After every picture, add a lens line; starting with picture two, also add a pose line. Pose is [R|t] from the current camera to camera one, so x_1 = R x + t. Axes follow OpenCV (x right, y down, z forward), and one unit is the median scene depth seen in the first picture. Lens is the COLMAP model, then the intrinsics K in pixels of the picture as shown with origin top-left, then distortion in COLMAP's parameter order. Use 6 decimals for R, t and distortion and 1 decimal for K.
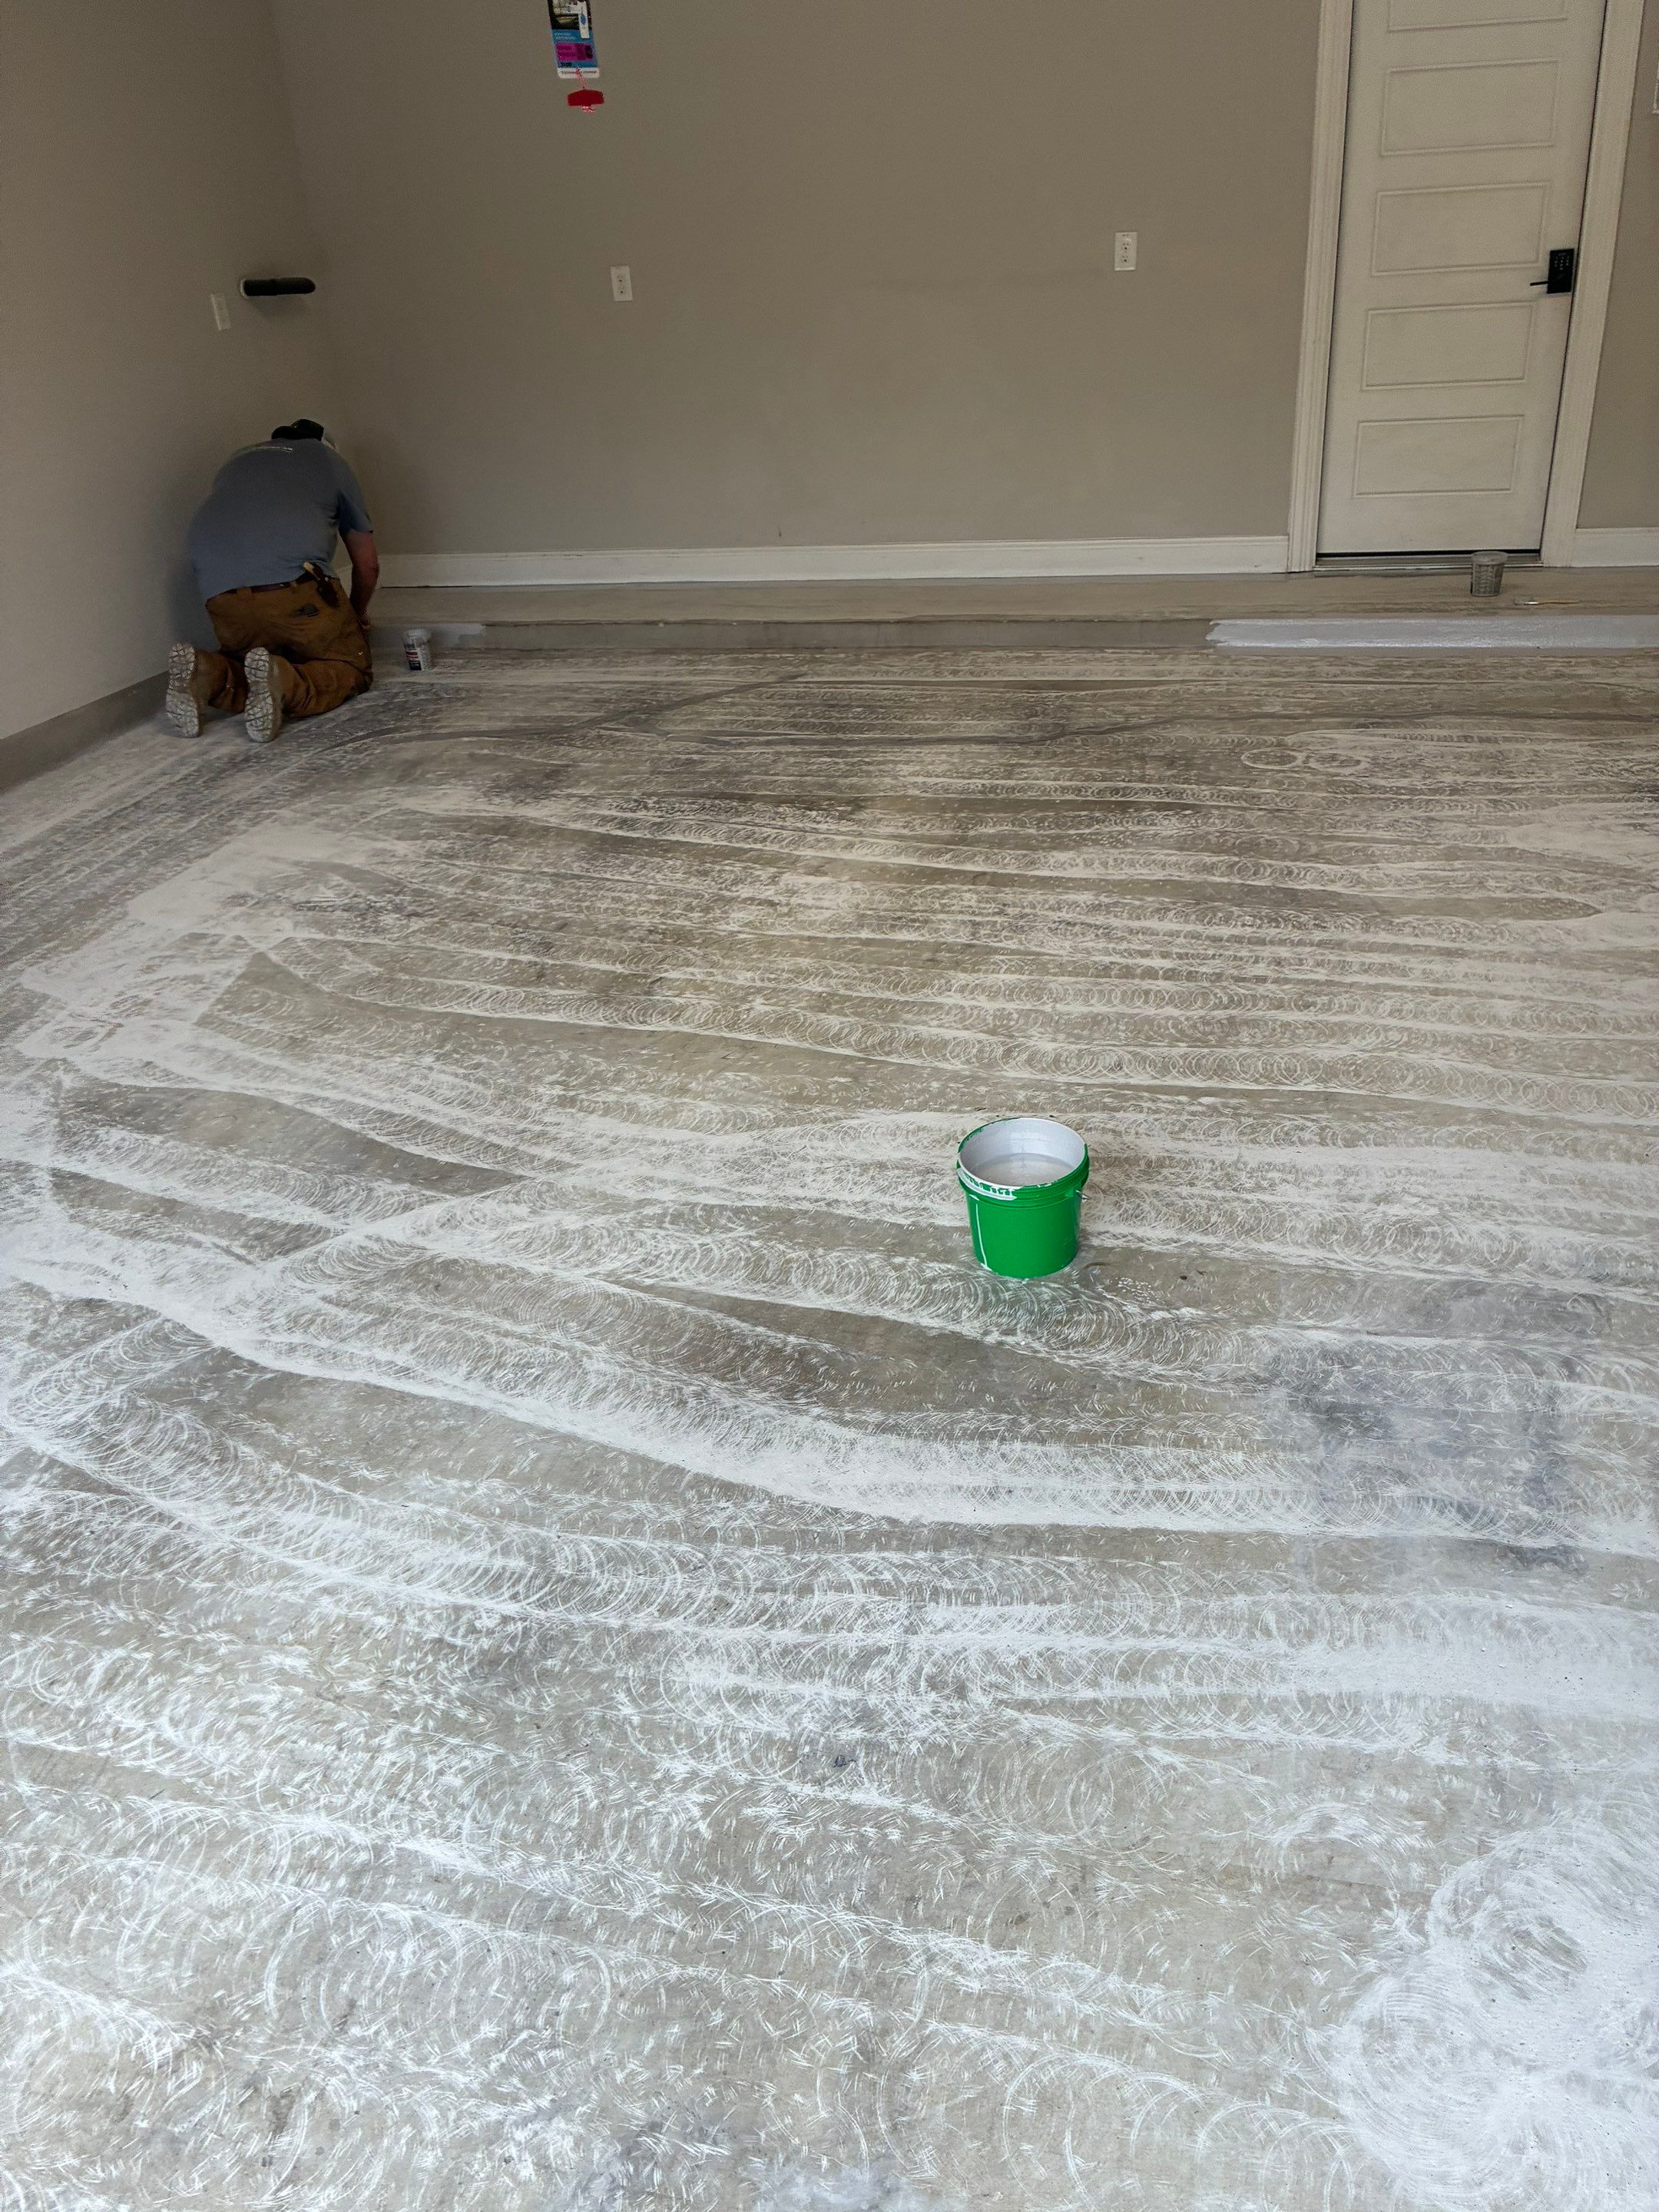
lens RADIAL K [[1629.8, 0, 886.6], [0, 1629.8, 1100.3], [0, 0, 1]] dist [0.020829, -0.002844]
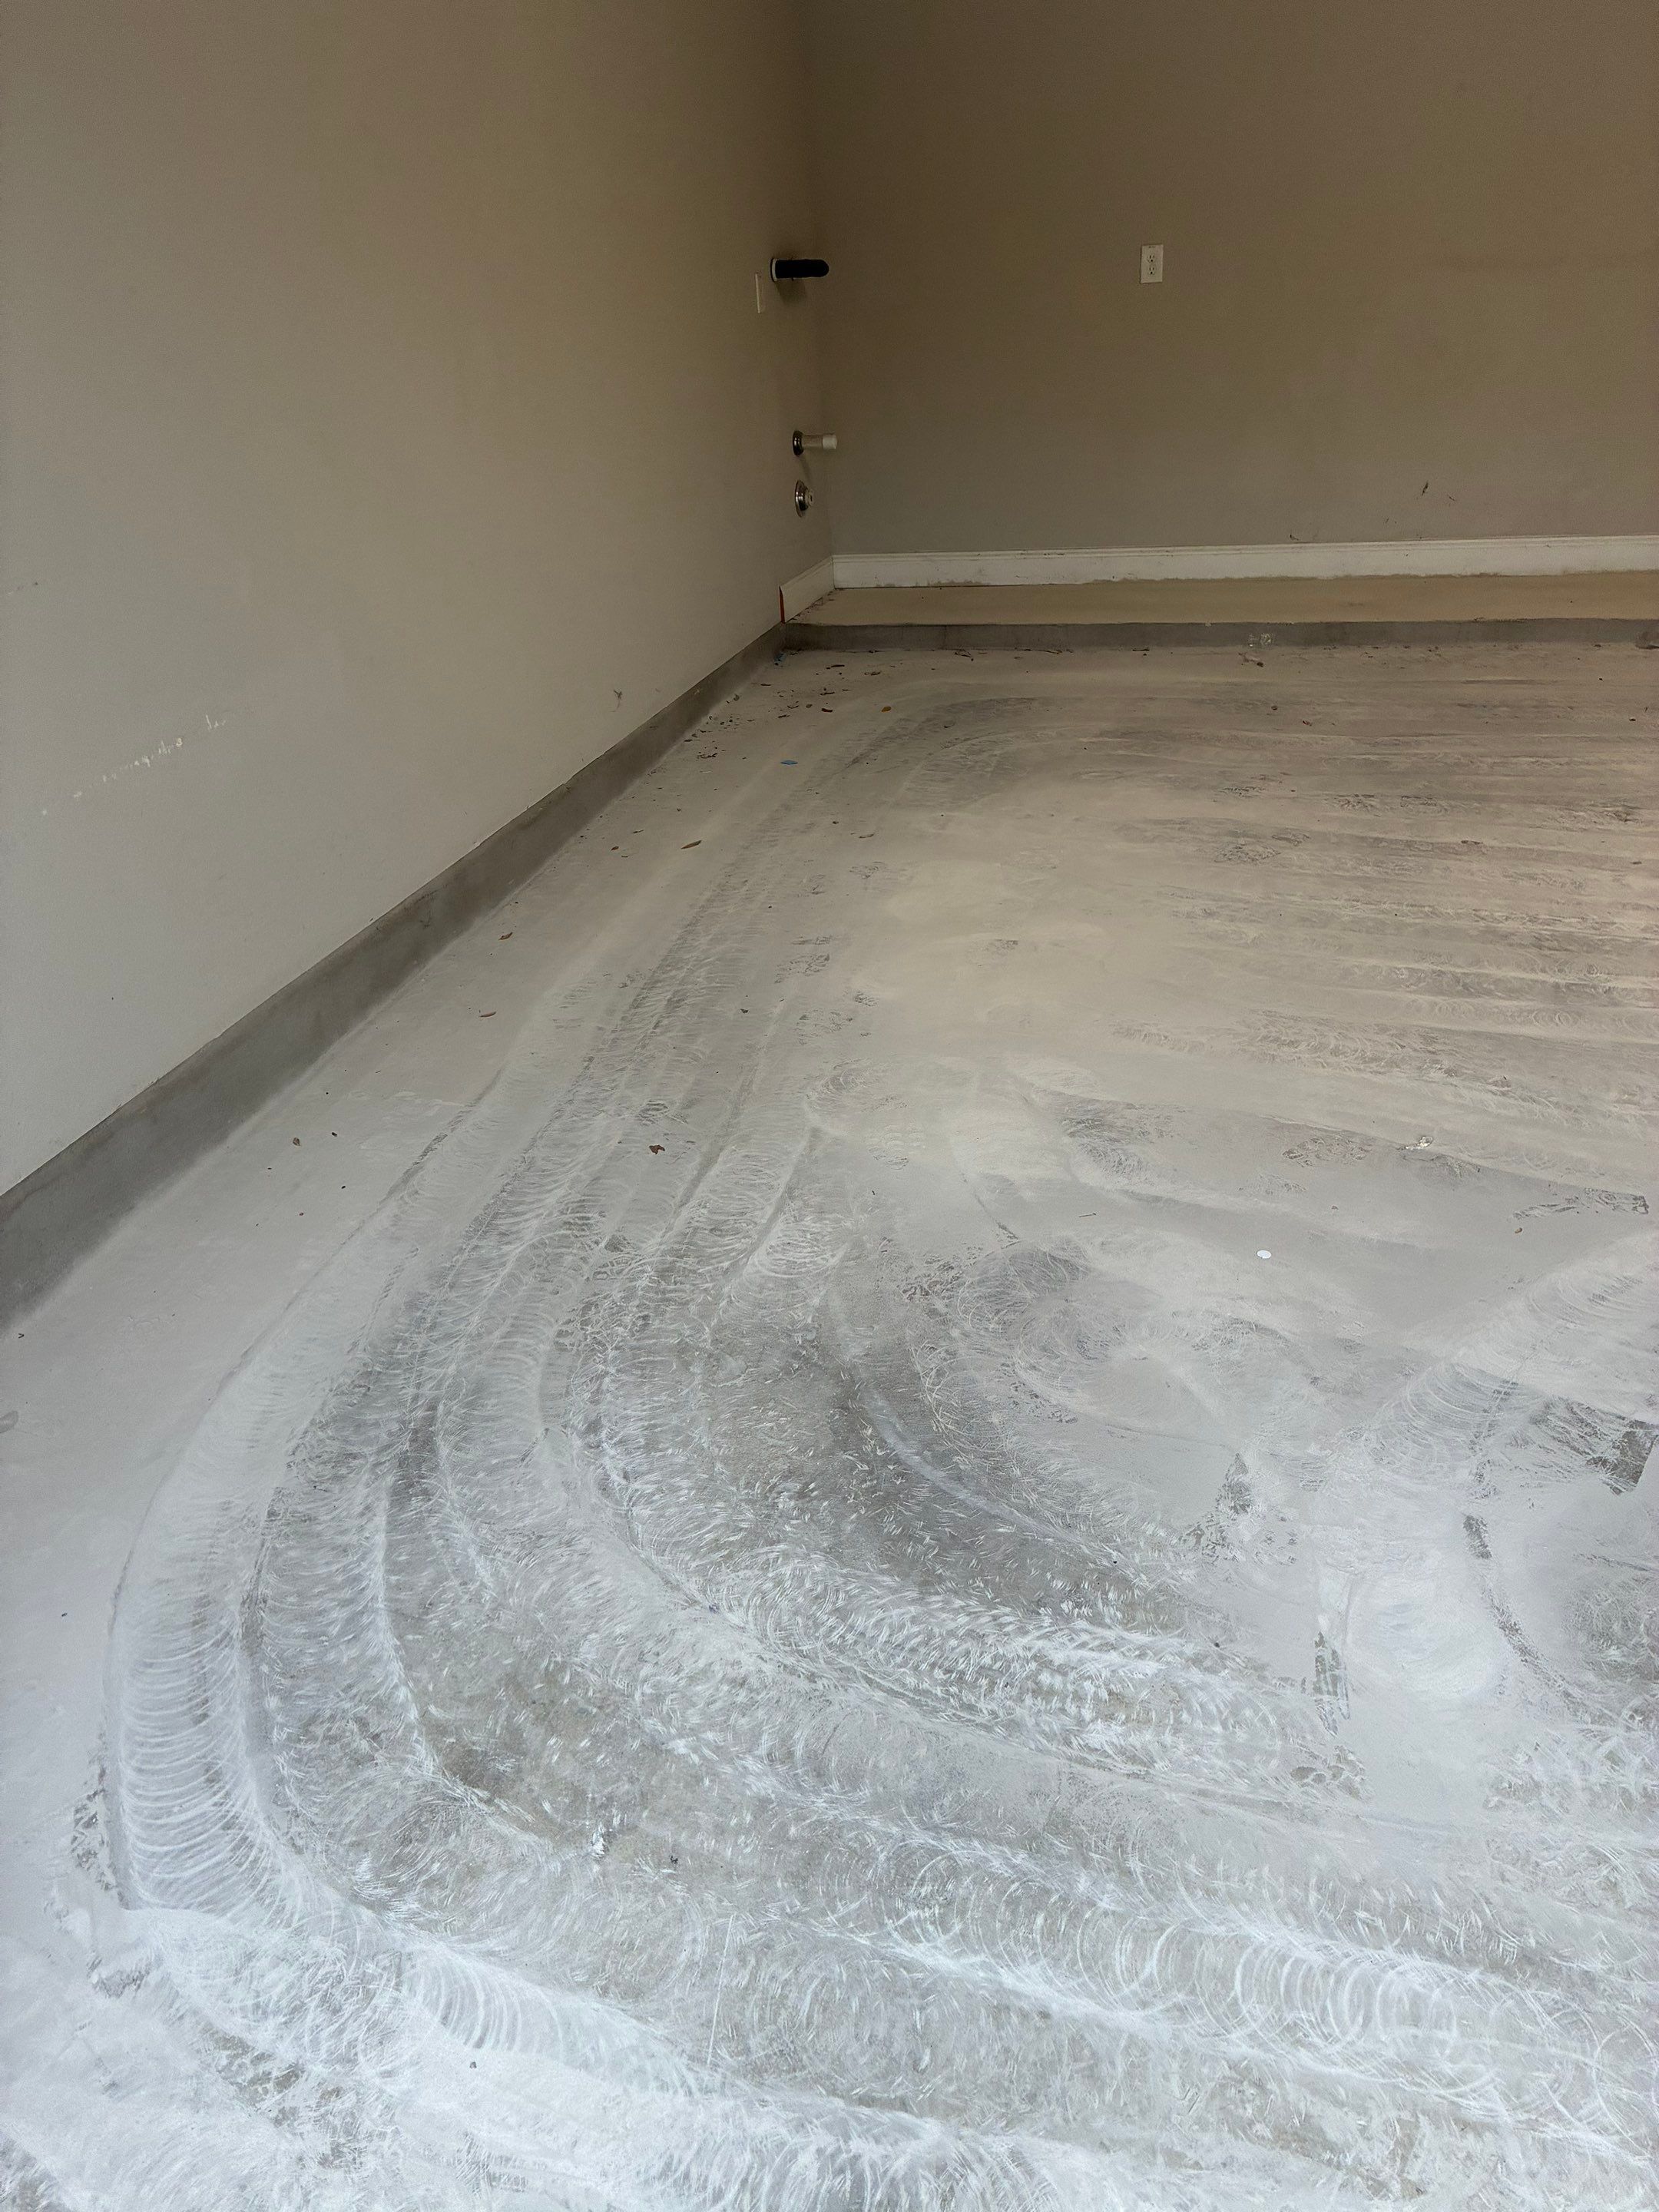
lens RADIAL K [[1675.8, 0, 829.5], [0, 1675.8, 1106.0], [0, 0, 1]] dist [0.018618, -0.007741]
pose [[0.999742, 0.011620, -0.019500, -0.365246], [-0.012074, 0.999656, -0.023287, 0.010814], [0.019222, 0.023516, 0.999539, 0.046593]]
